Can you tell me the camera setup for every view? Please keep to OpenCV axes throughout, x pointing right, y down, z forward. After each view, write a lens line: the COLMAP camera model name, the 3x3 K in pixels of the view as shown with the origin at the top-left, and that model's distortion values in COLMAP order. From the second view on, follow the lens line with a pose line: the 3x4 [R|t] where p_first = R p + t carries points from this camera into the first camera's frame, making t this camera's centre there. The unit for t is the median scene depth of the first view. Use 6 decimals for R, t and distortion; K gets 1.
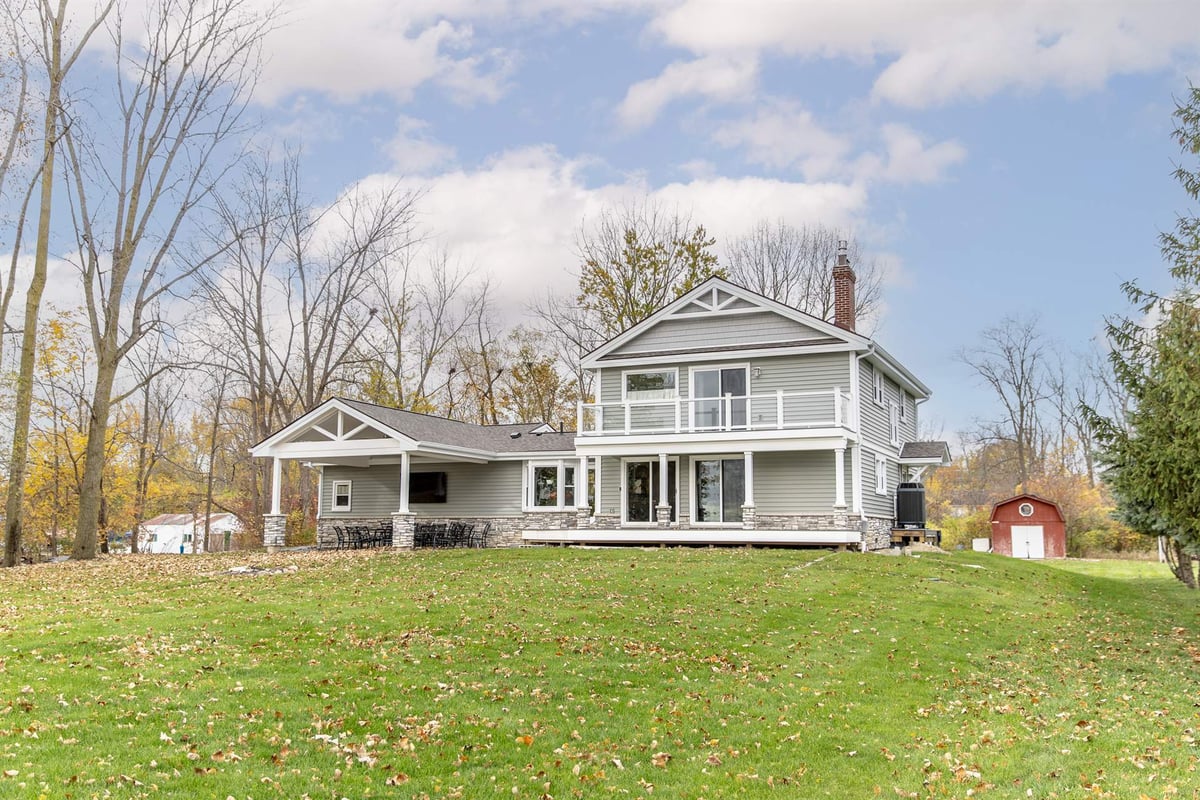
lens RADIAL K [[1004.8, 0, 621.7], [0, 1004.8, 400.7], [0, 0, 1]] dist [0.000580, 0.019166]
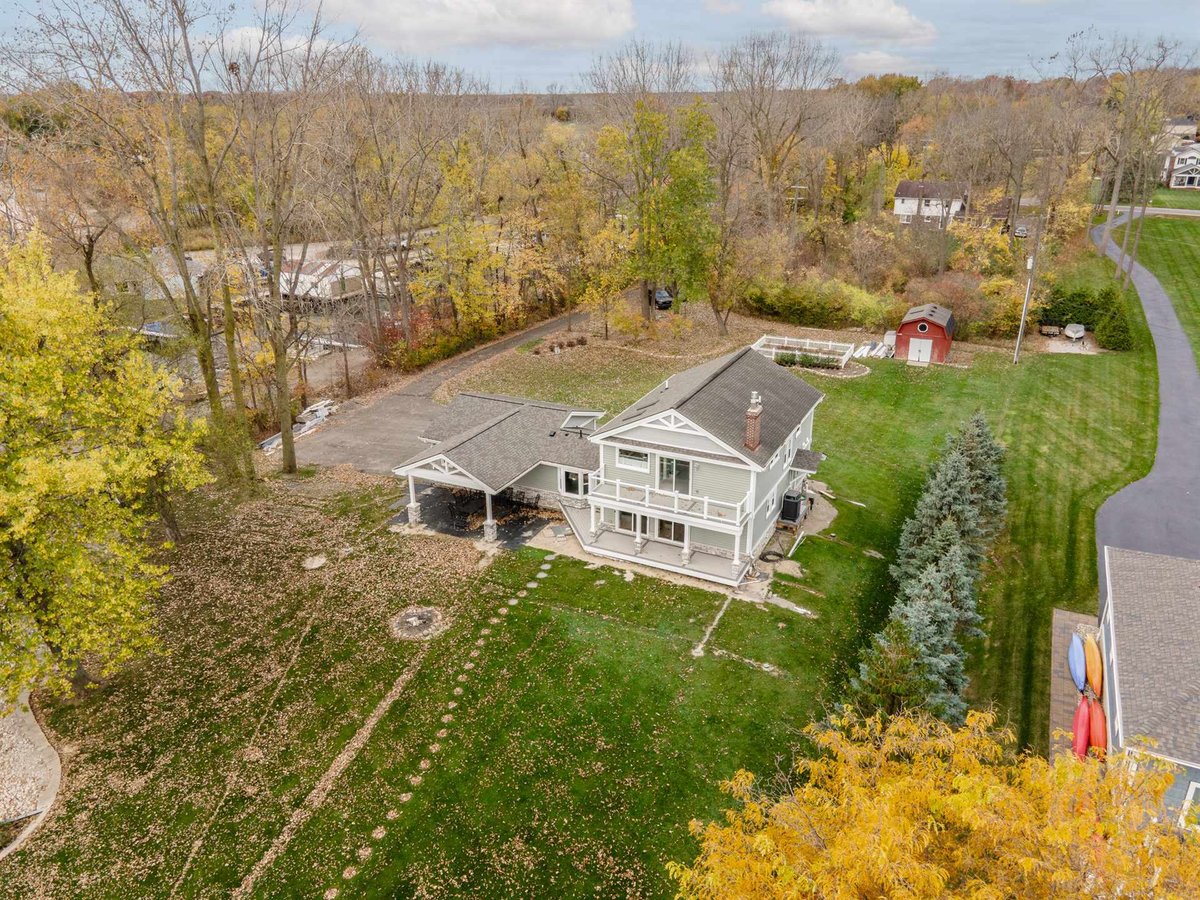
lens RADIAL K [[801.9, 0, 608.0], [0, 801.9, 423.3], [0, 0, 1]] dist [0.031406, 0.000138]
pose [[0.999082, 0.009235, -0.041843, 0.040220], [0.011165, 0.886656, 0.462295, -0.641963], [0.041369, -0.462337, 0.885738, -0.127125]]
